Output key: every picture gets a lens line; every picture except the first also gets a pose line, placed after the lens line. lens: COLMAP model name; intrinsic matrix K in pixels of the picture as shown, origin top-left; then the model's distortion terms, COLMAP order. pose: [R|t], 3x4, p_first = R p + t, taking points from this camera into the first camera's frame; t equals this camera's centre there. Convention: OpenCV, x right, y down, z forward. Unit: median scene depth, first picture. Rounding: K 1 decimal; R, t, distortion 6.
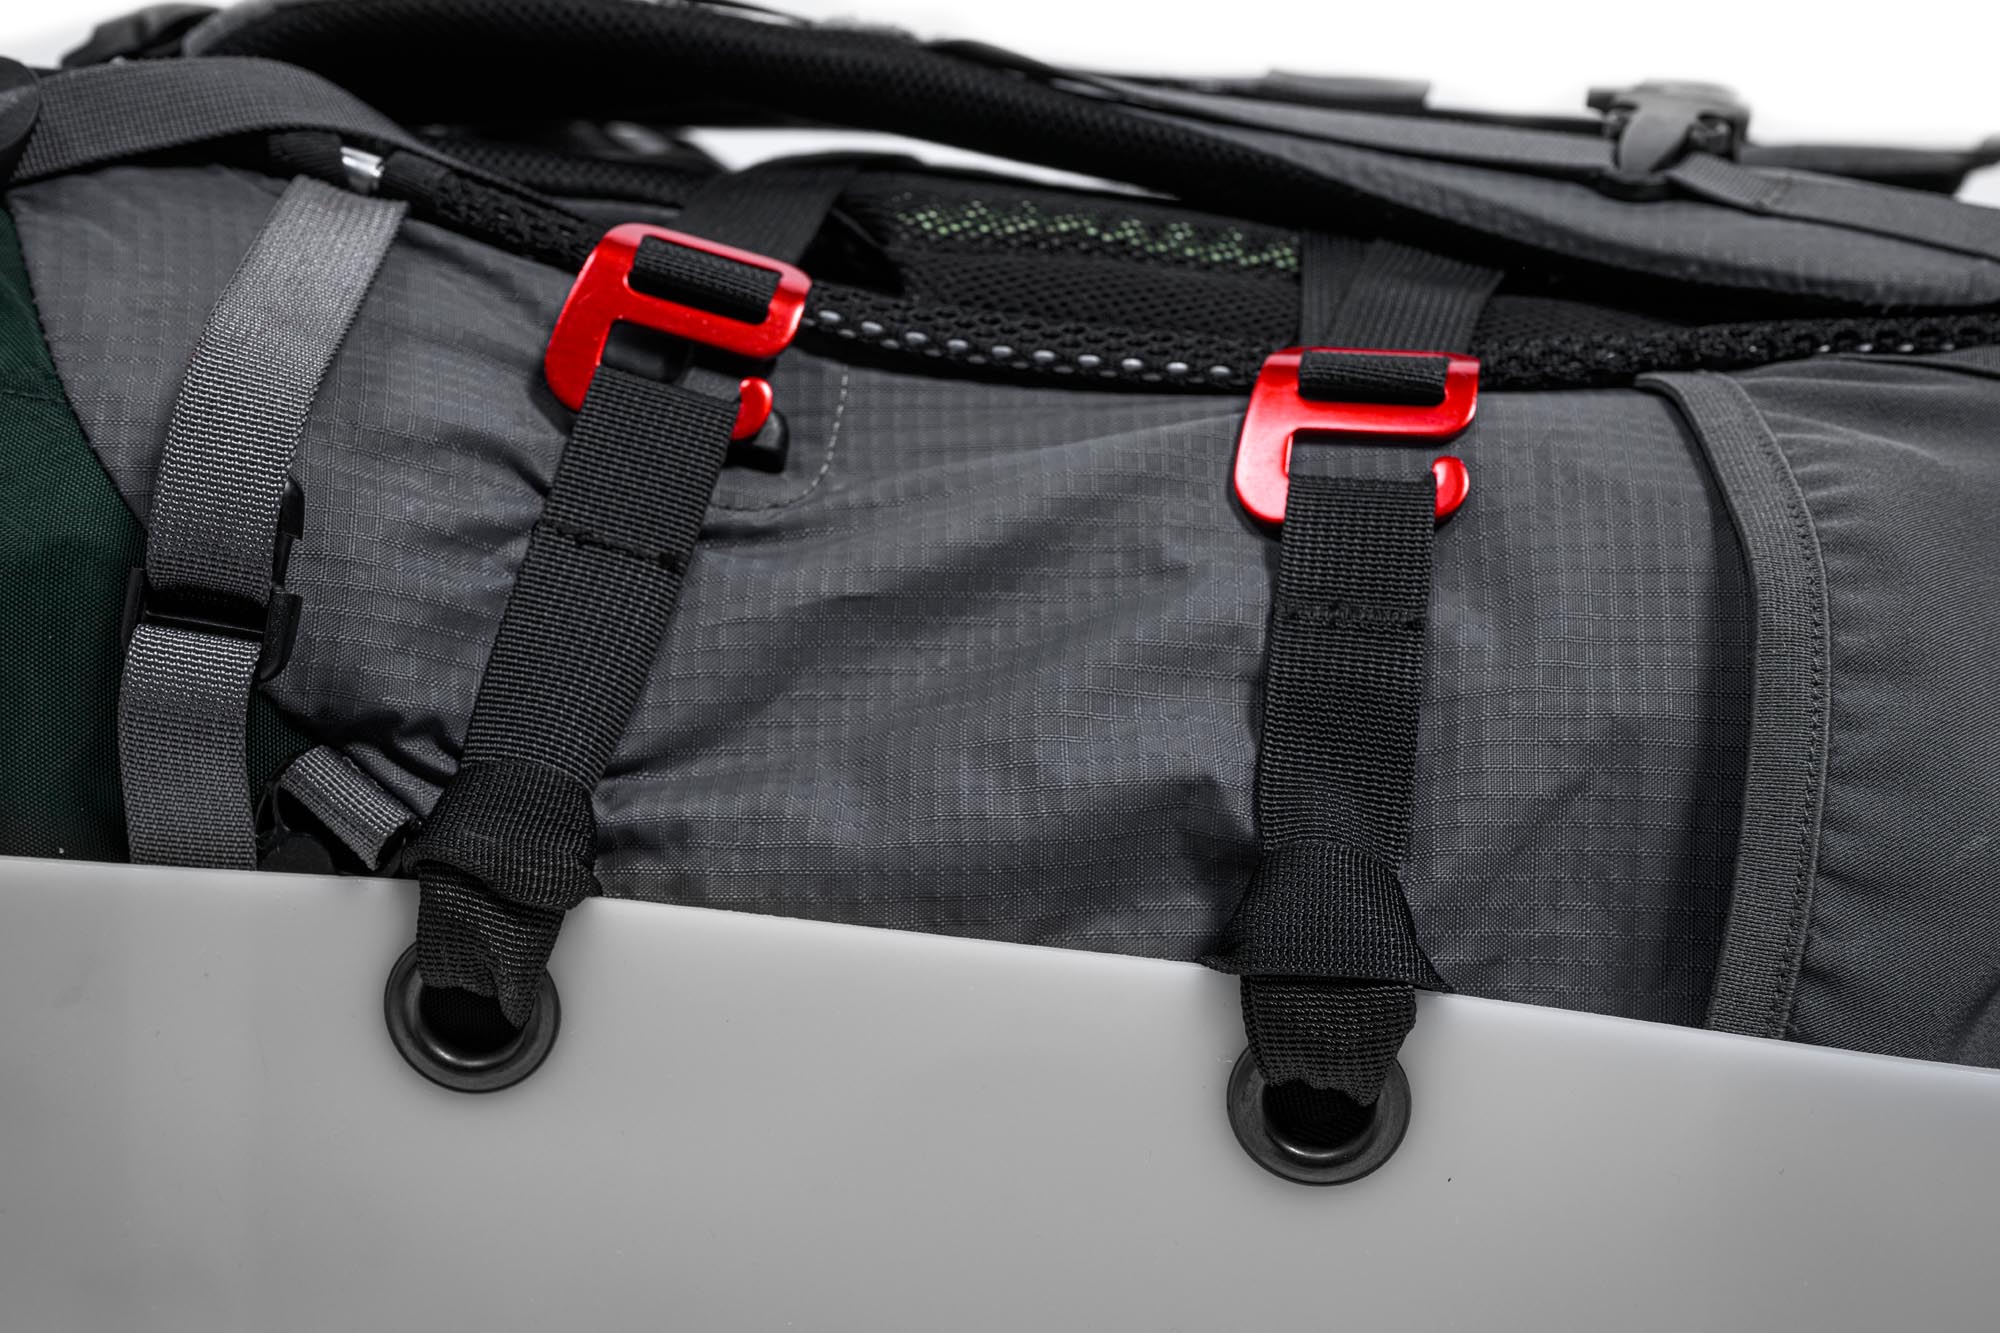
lens RADIAL K [[3042.1, 0, 1000.3], [0, 3042.1, 661.6], [0, 0, 1]] dist [-0.027022, 0.000000]
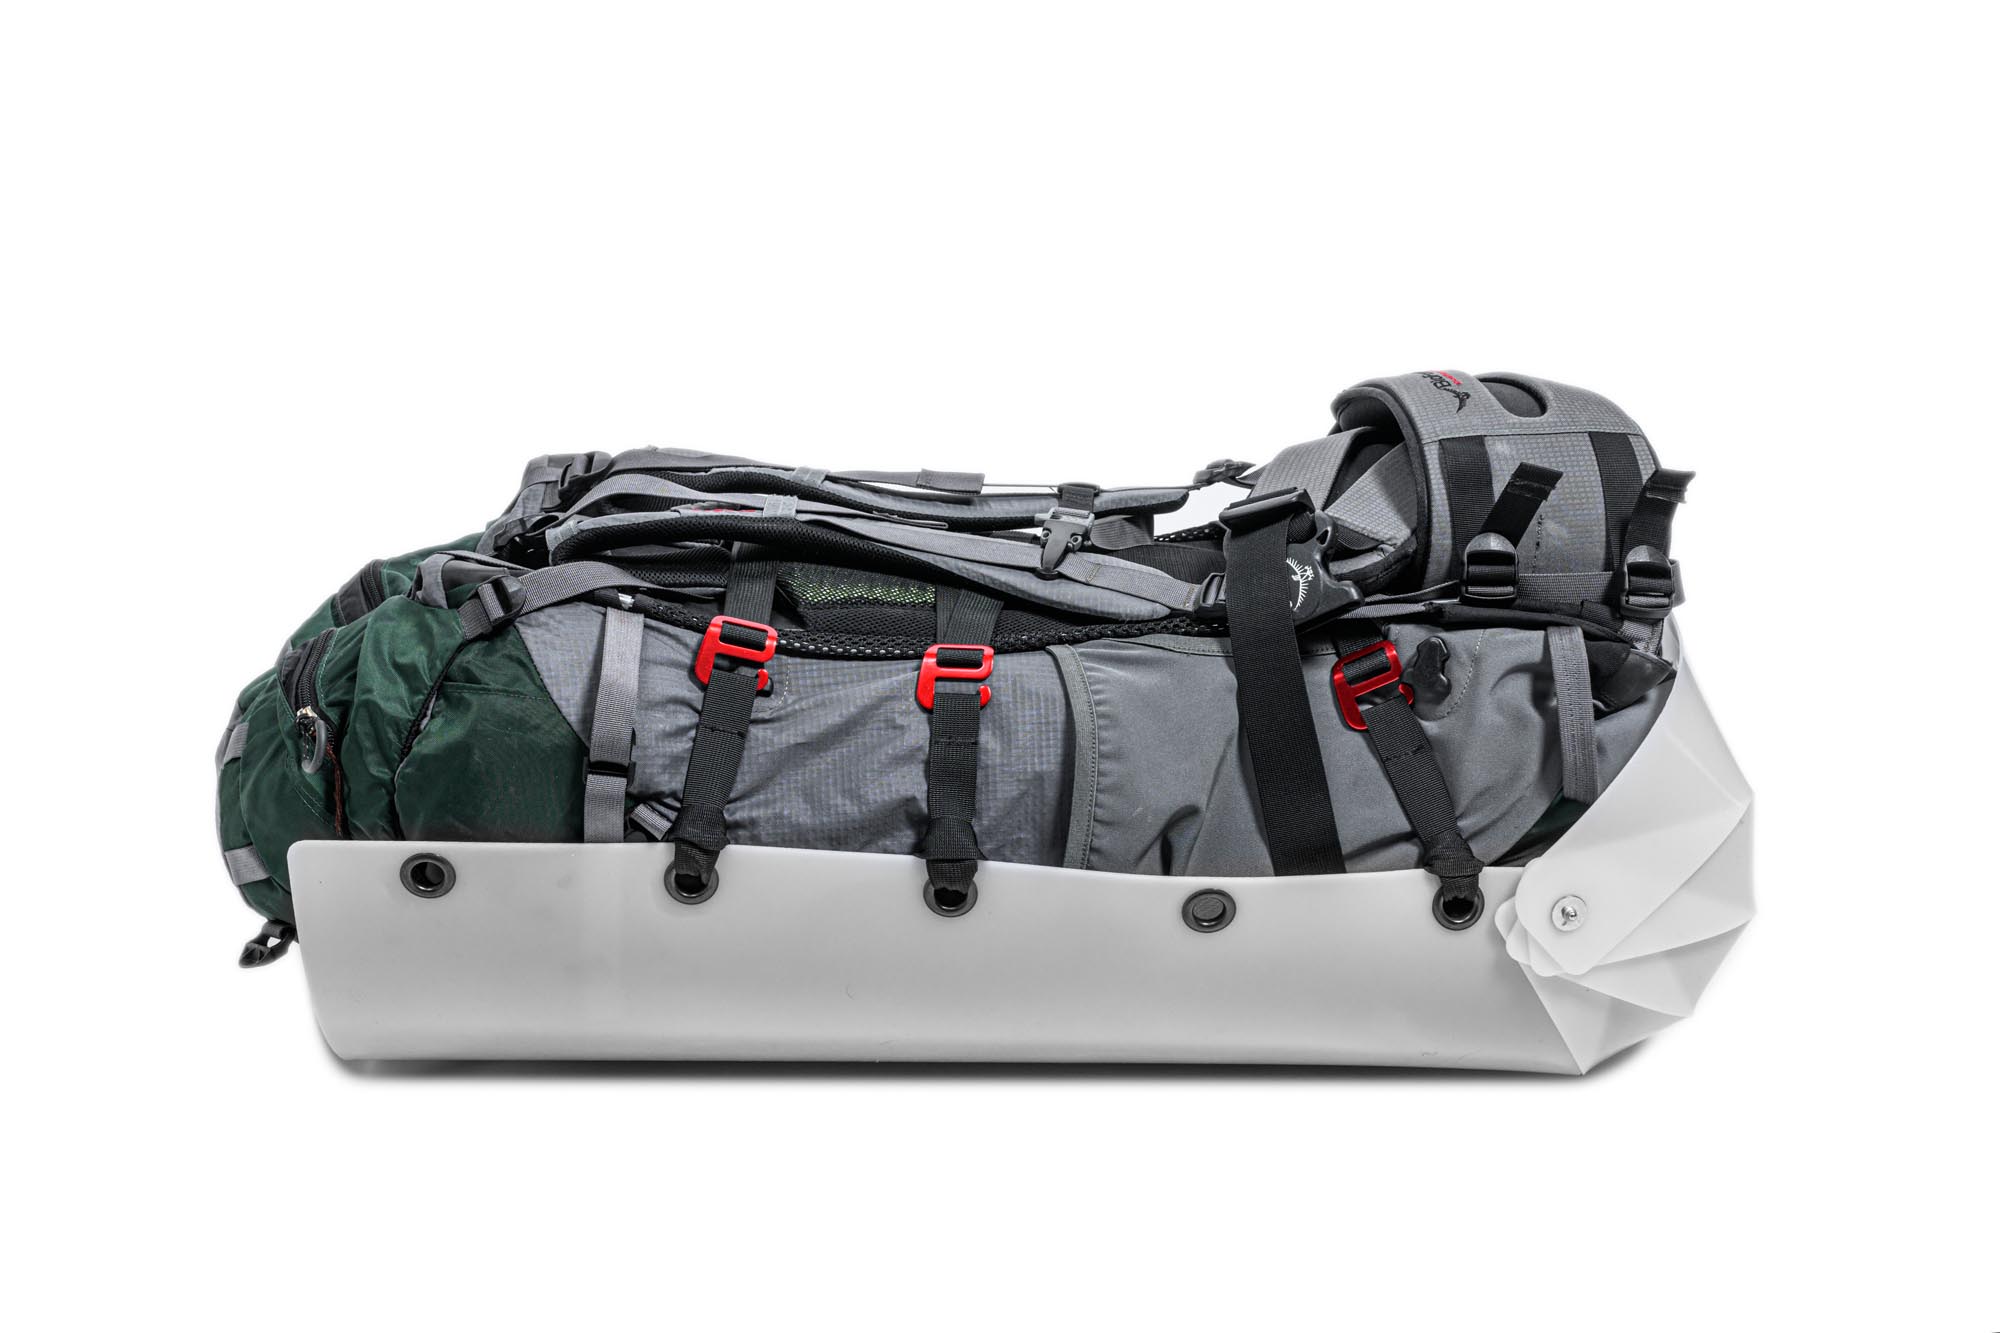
lens RADIAL K [[1982.6, 0, 1002.9], [0, 1982.6, 670.9], [0, 0, 1]] dist [0.006533, 0.000000]
pose [[0.991424, -0.045778, 0.122403, -0.090502], [0.032948, 0.993942, 0.104856, -0.313701], [-0.126461, -0.099923, 0.986926, -1.095690]]
